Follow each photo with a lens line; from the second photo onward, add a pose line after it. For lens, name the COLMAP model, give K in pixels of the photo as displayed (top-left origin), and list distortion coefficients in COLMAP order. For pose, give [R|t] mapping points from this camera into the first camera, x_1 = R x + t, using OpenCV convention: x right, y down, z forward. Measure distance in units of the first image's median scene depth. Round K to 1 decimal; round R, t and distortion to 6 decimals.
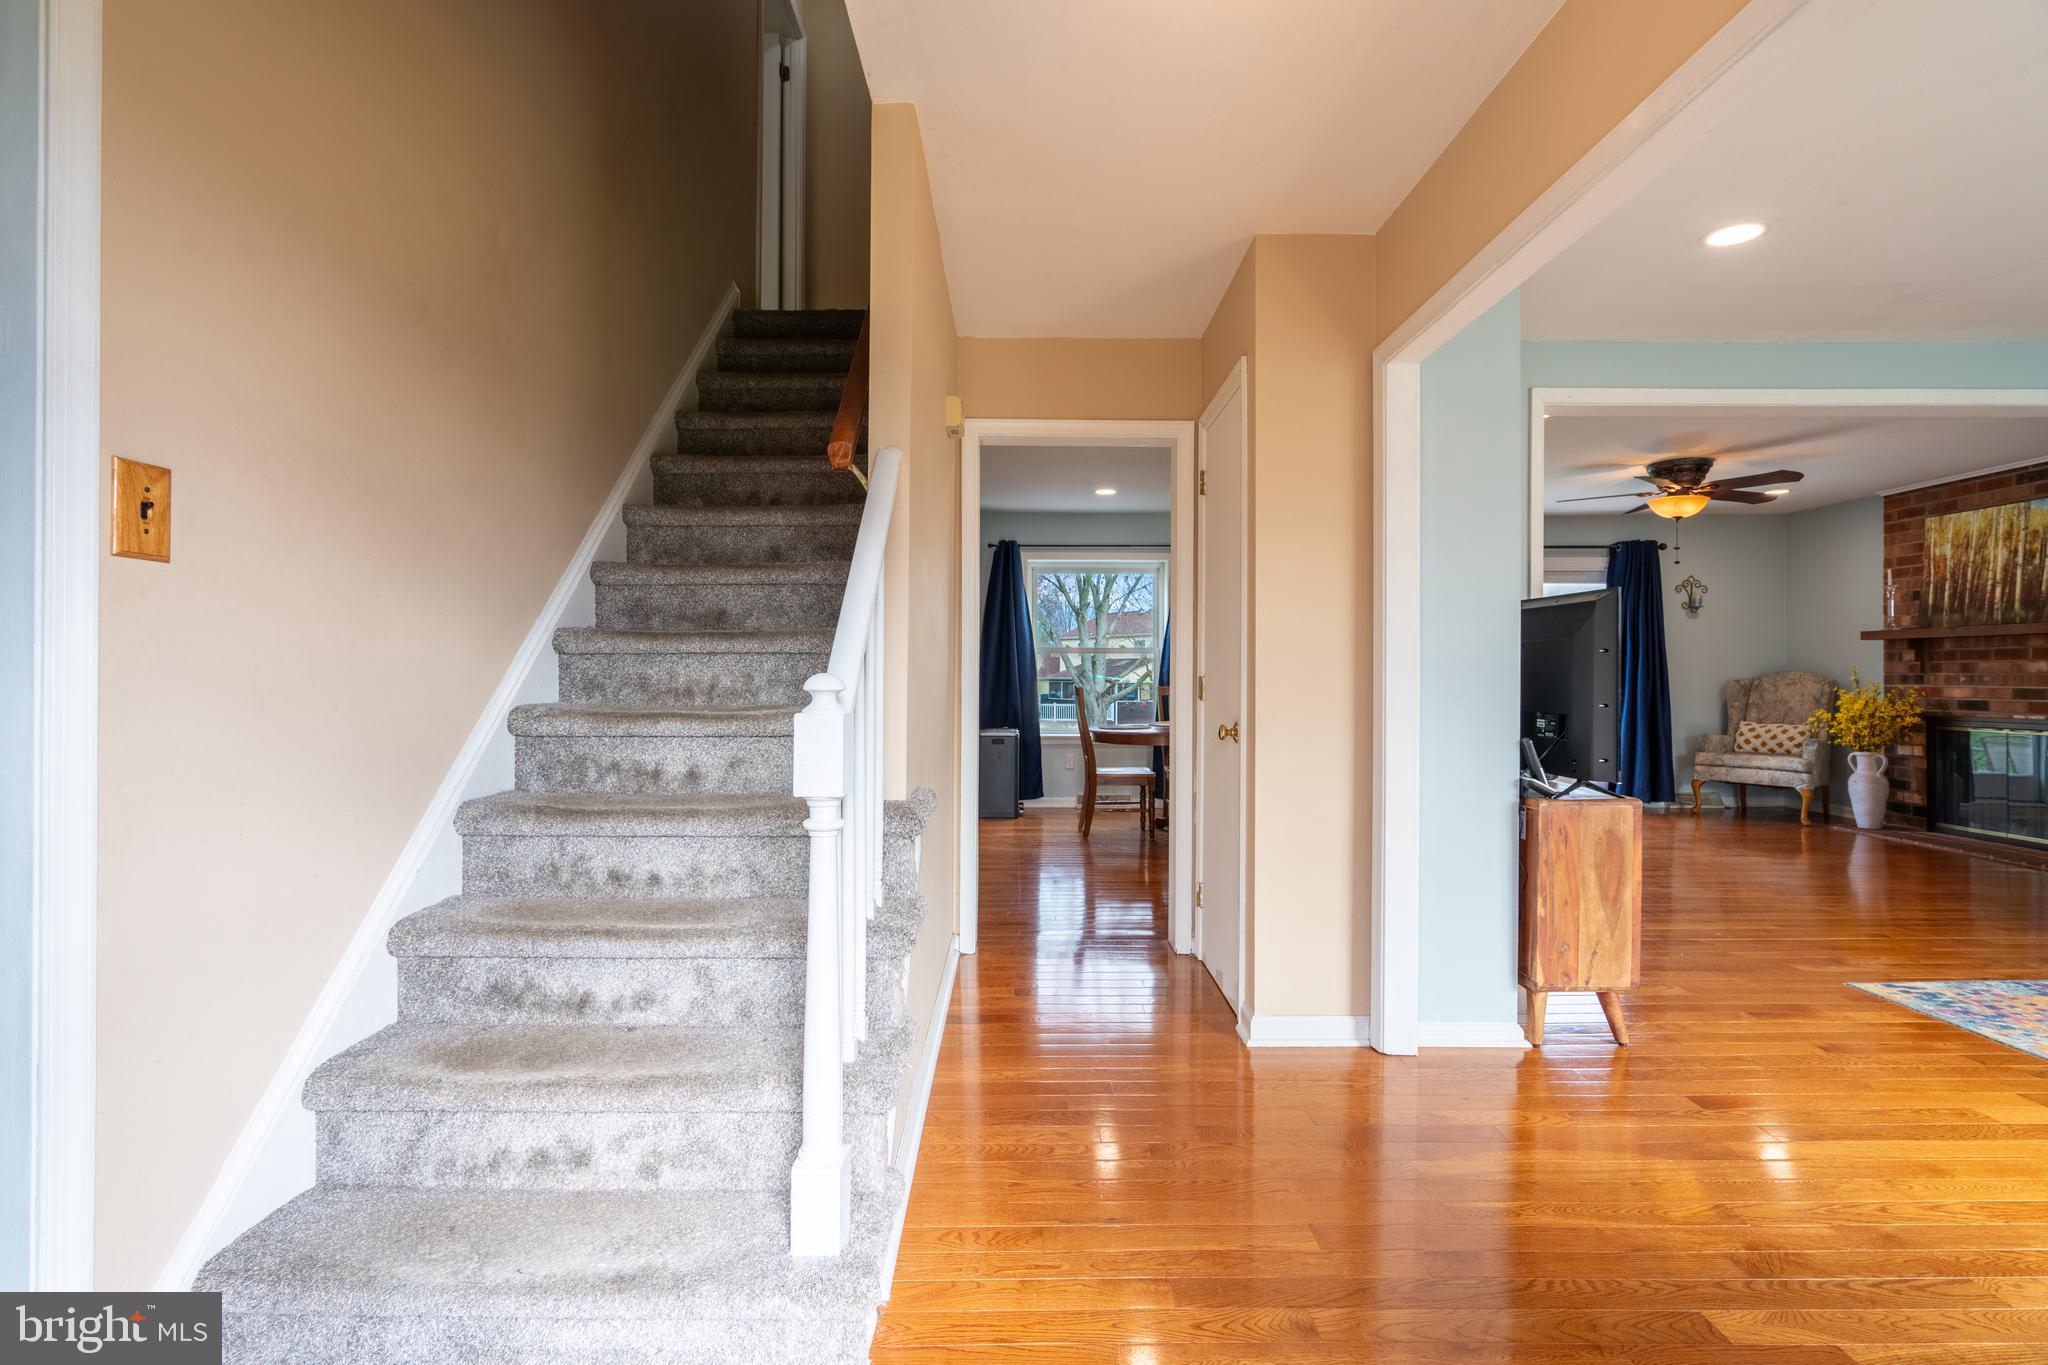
lens RADIAL K [[926.3, 0, 1013.0], [0, 926.3, 676.2], [0, 0, 1]] dist [-0.004128, 0.000223]
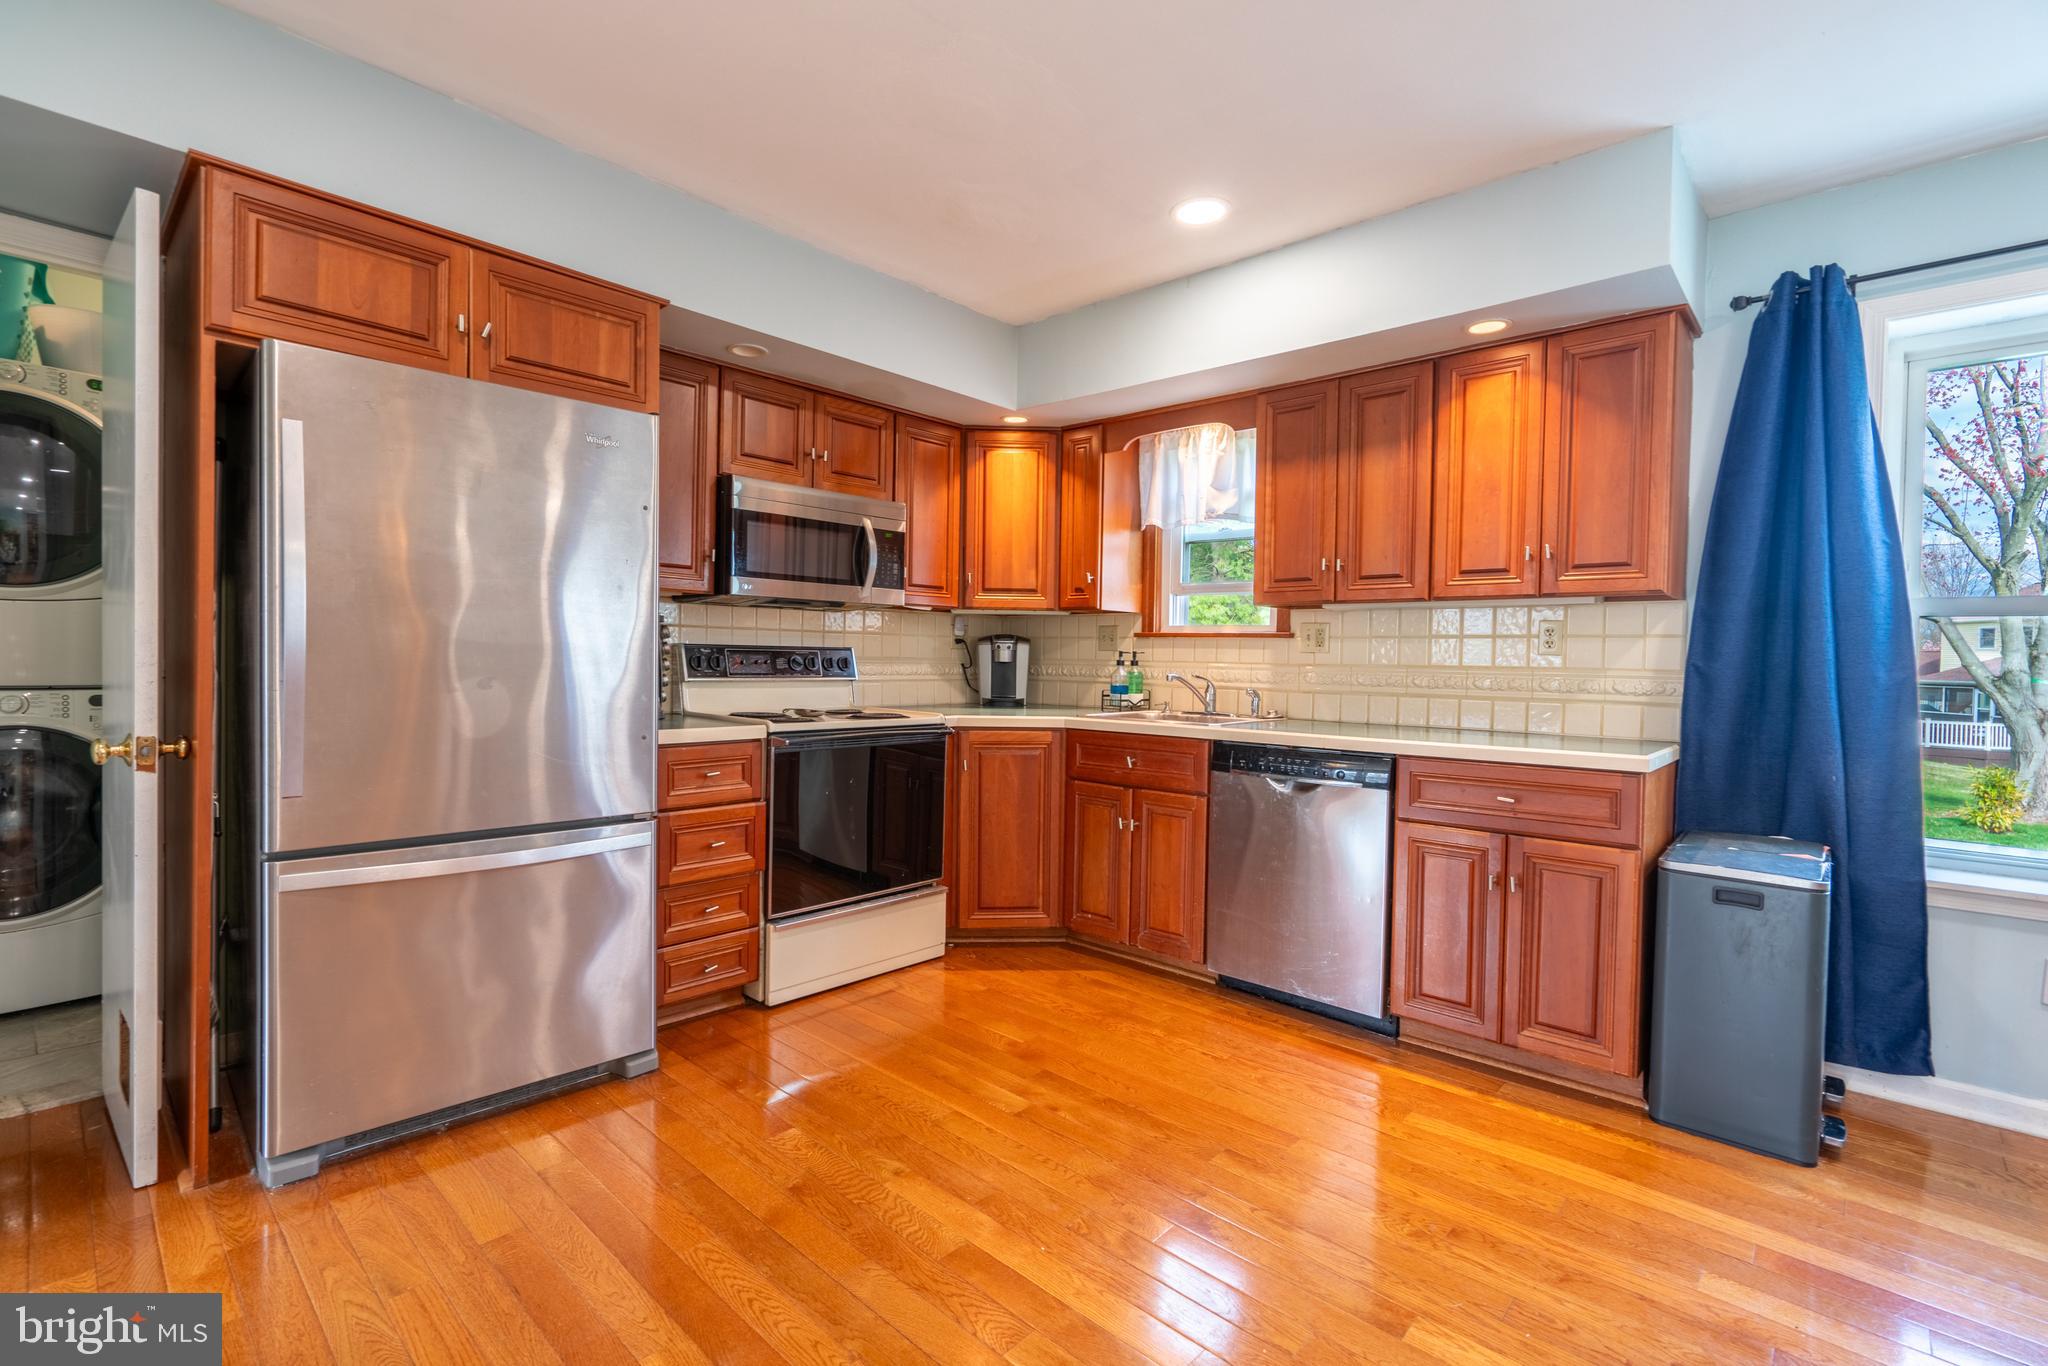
lens RADIAL K [[917.5, 0, 998.2], [0, 917.5, 678.3], [0, 0, 1]] dist [-0.008098, 0.000223]
pose [[0.732273, 0.025768, -0.680524, 0.009537], [-0.017709, 0.999666, 0.018796, -0.004256], [0.680781, -0.001713, 0.732485, 0.704390]]
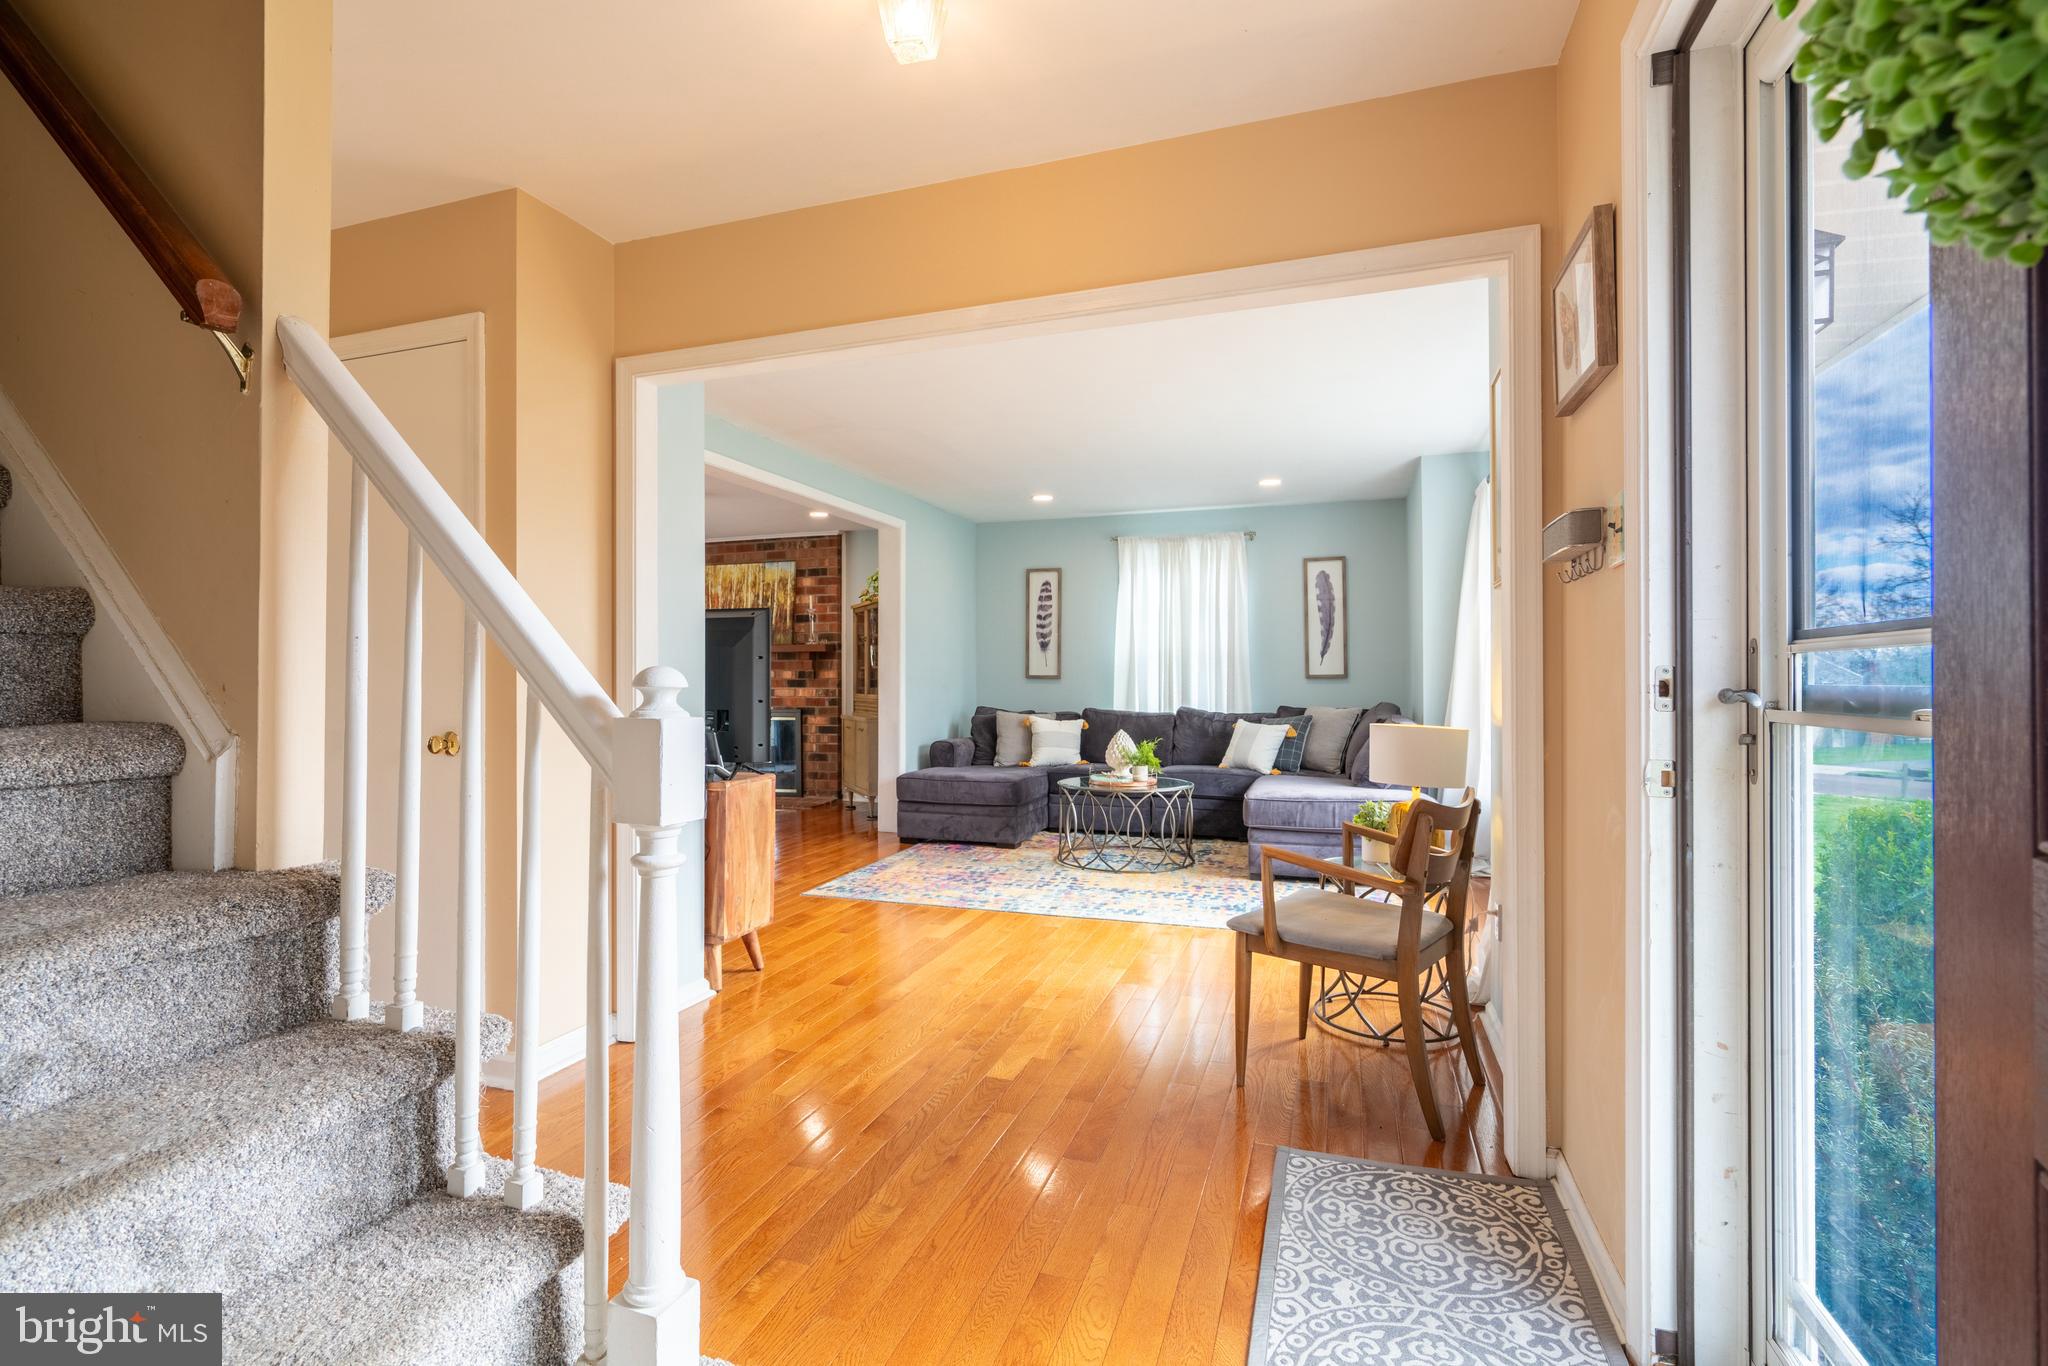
lens RADIAL K [[950.0, 0, 1024.0], [0, 950.0, 683.0], [0, 0, 1]] dist [-0.026871, 0.000160]
pose [[0.317699, -0.003729, 0.948184, -0.198568], [0.005230, 0.999984, 0.002181, 0.002474], [-0.948177, 0.004266, 0.317714, 0.107299]]
